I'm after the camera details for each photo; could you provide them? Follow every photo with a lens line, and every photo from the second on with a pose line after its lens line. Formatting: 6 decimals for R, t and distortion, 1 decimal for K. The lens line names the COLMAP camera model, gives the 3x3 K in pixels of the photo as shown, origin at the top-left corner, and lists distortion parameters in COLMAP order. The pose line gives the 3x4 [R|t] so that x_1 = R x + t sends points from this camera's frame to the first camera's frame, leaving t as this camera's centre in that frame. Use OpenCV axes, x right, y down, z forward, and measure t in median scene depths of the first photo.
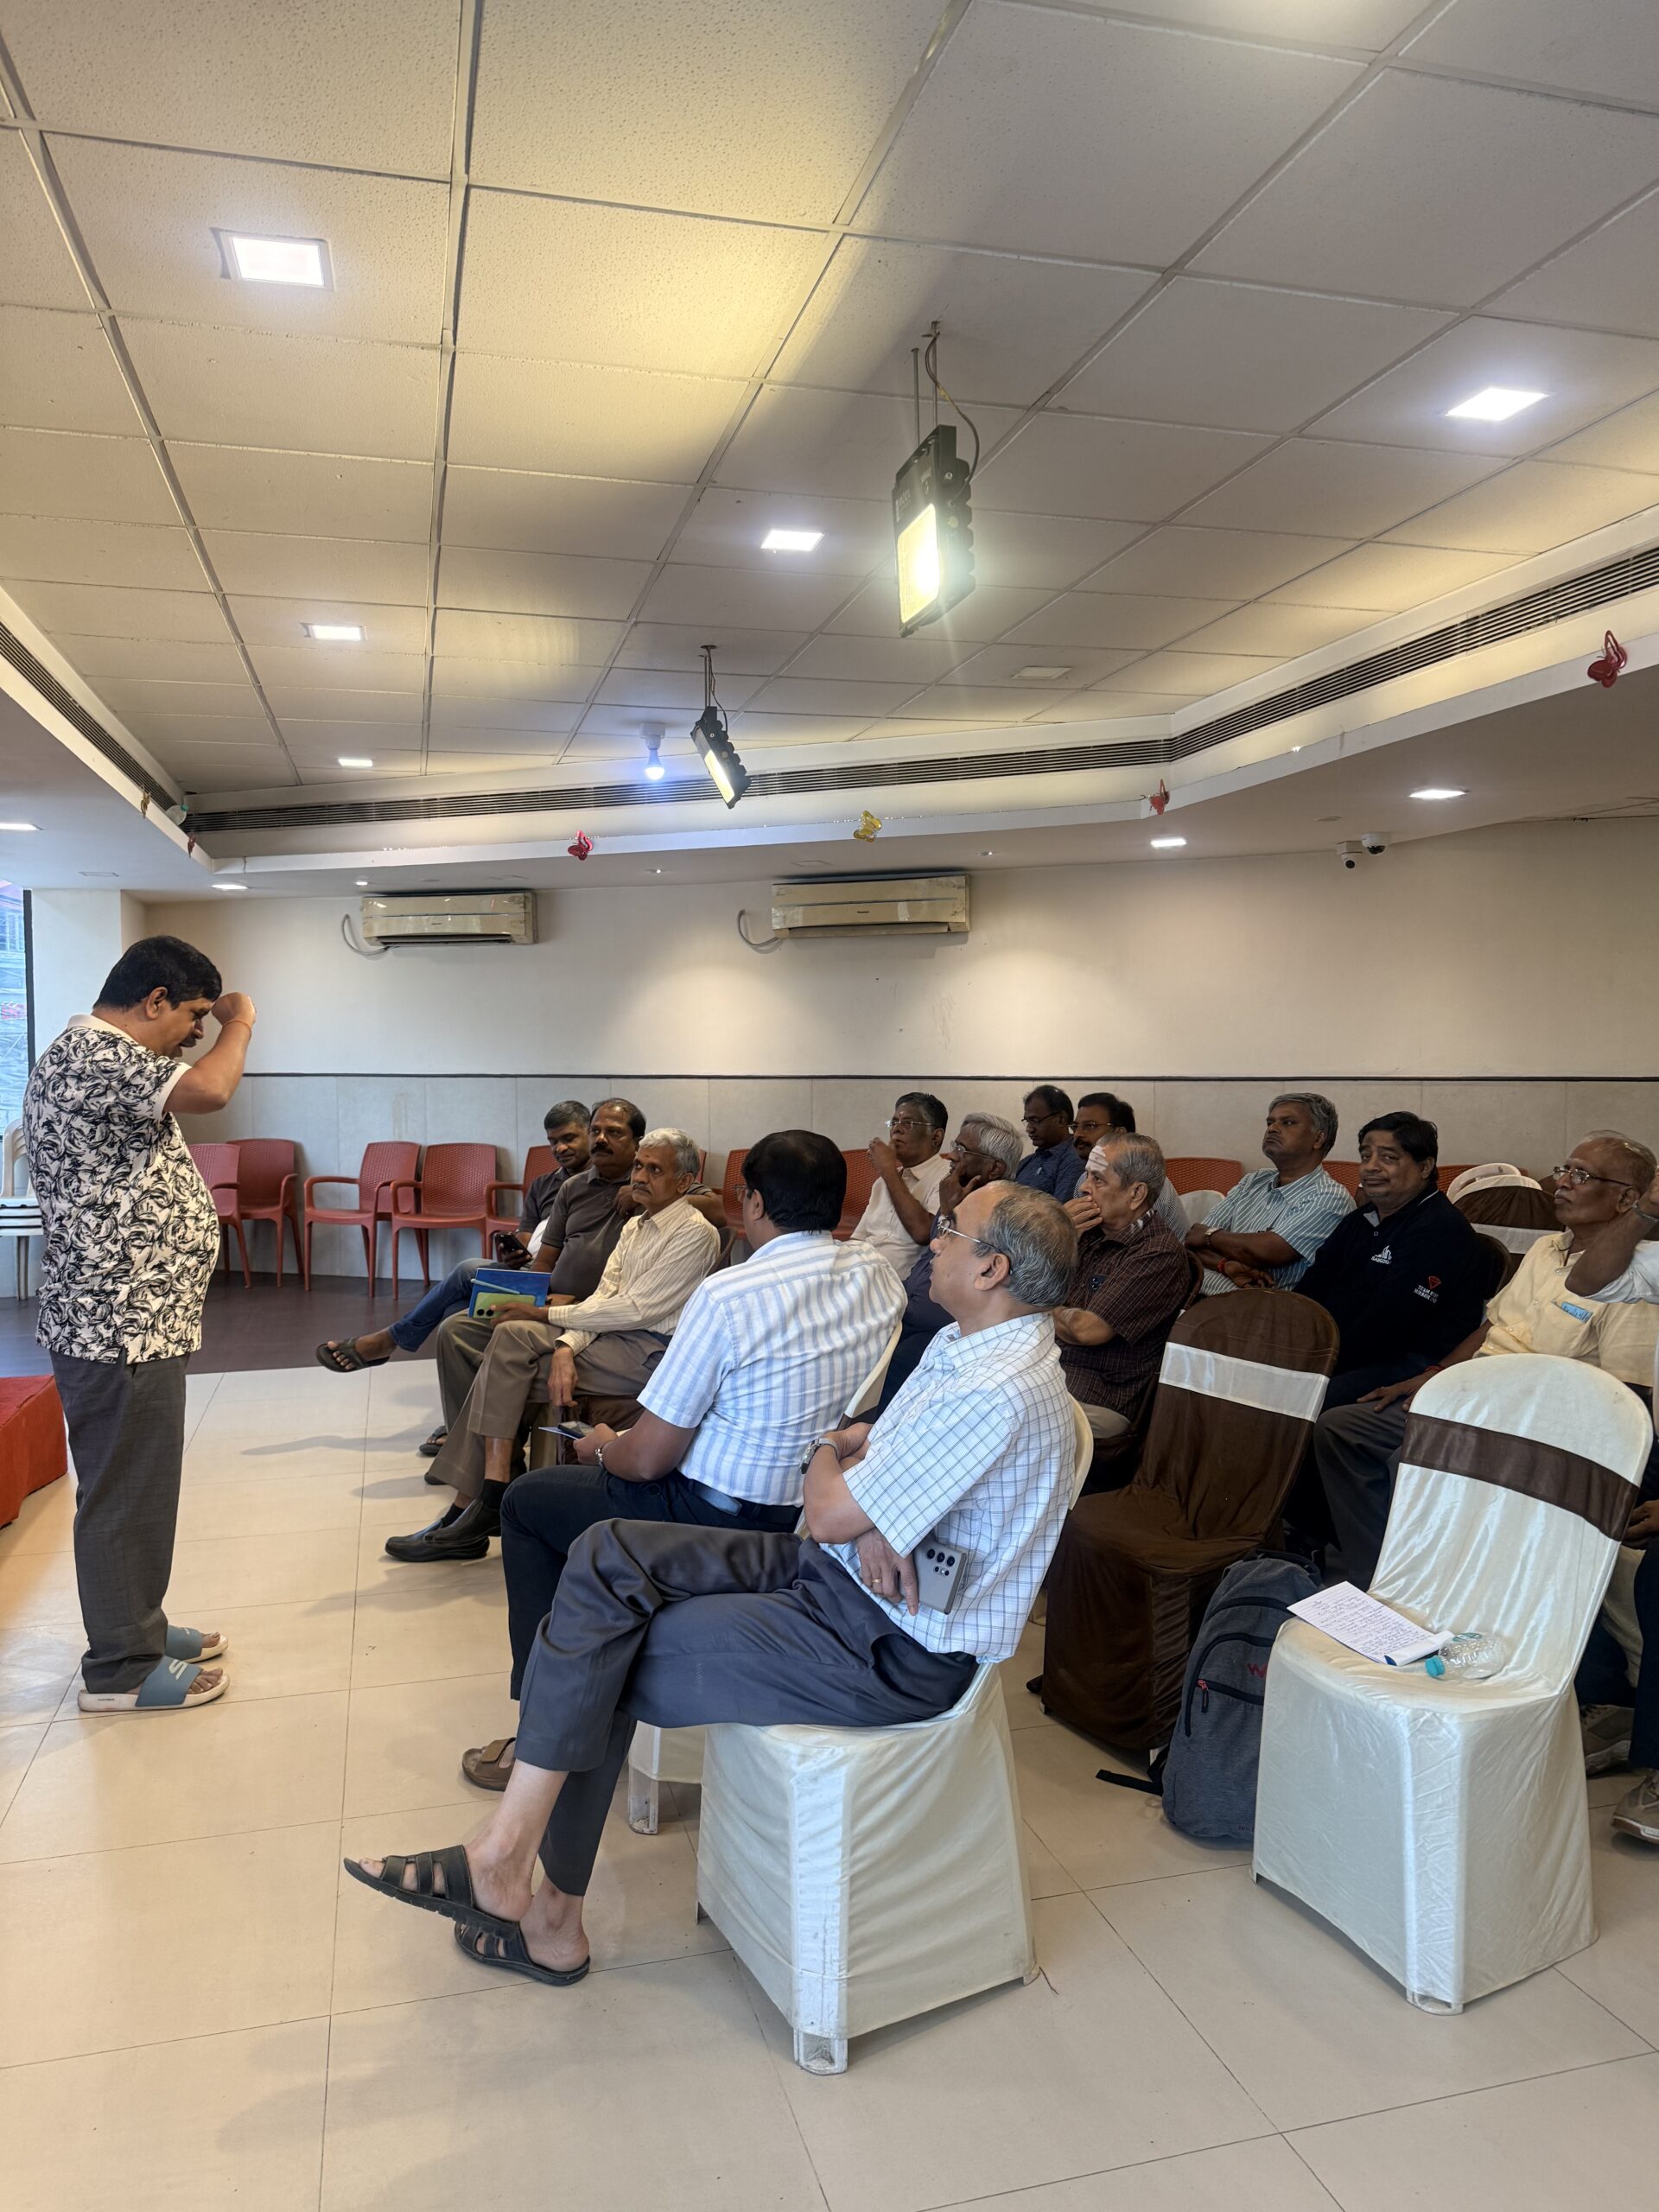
lens RADIAL K [[1552.0, 0, 829.5], [0, 1552.0, 1106.0], [0, 0, 1]] dist [0.082780, -0.136406]
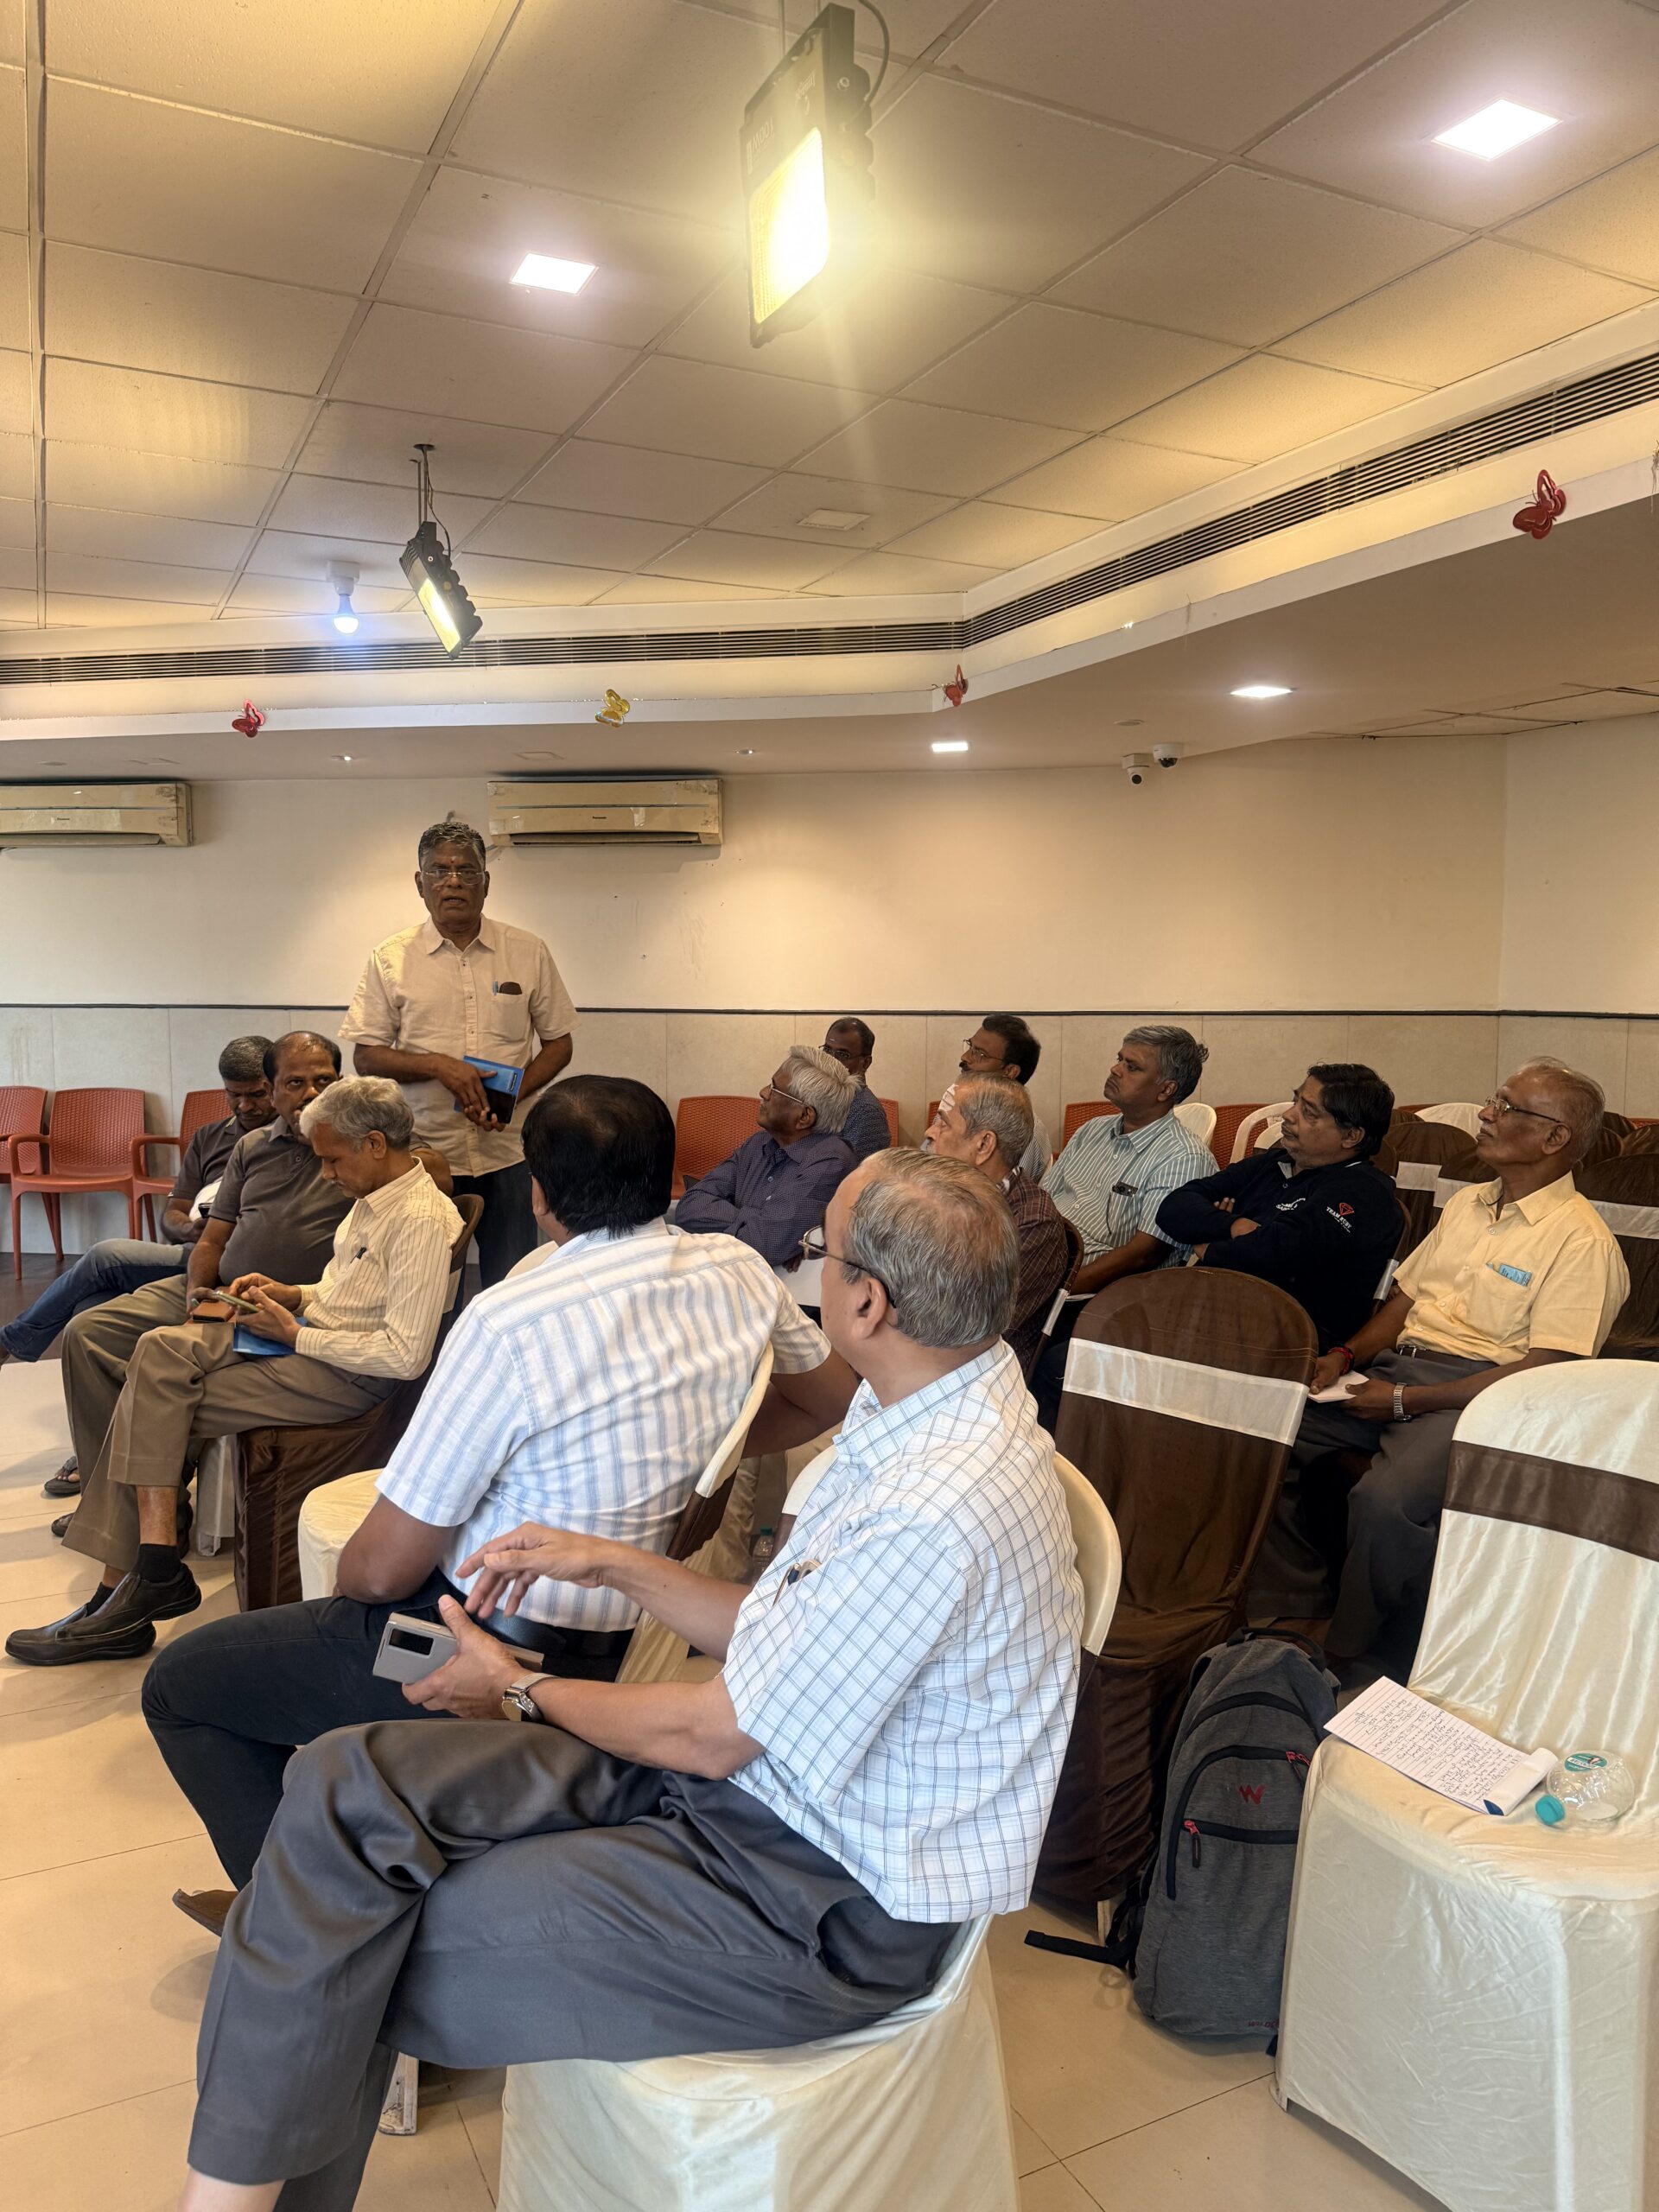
lens RADIAL K [[1724.3, 0, 911.7], [0, 1724.3, 1105.4], [0, 0, 1]] dist [0.111830, -0.202286]
pose [[0.979497, -0.009074, 0.201252, -0.037288], [0.001844, 0.999347, 0.036080, 0.004197], [-0.201448, -0.034969, 0.978875, 0.187810]]
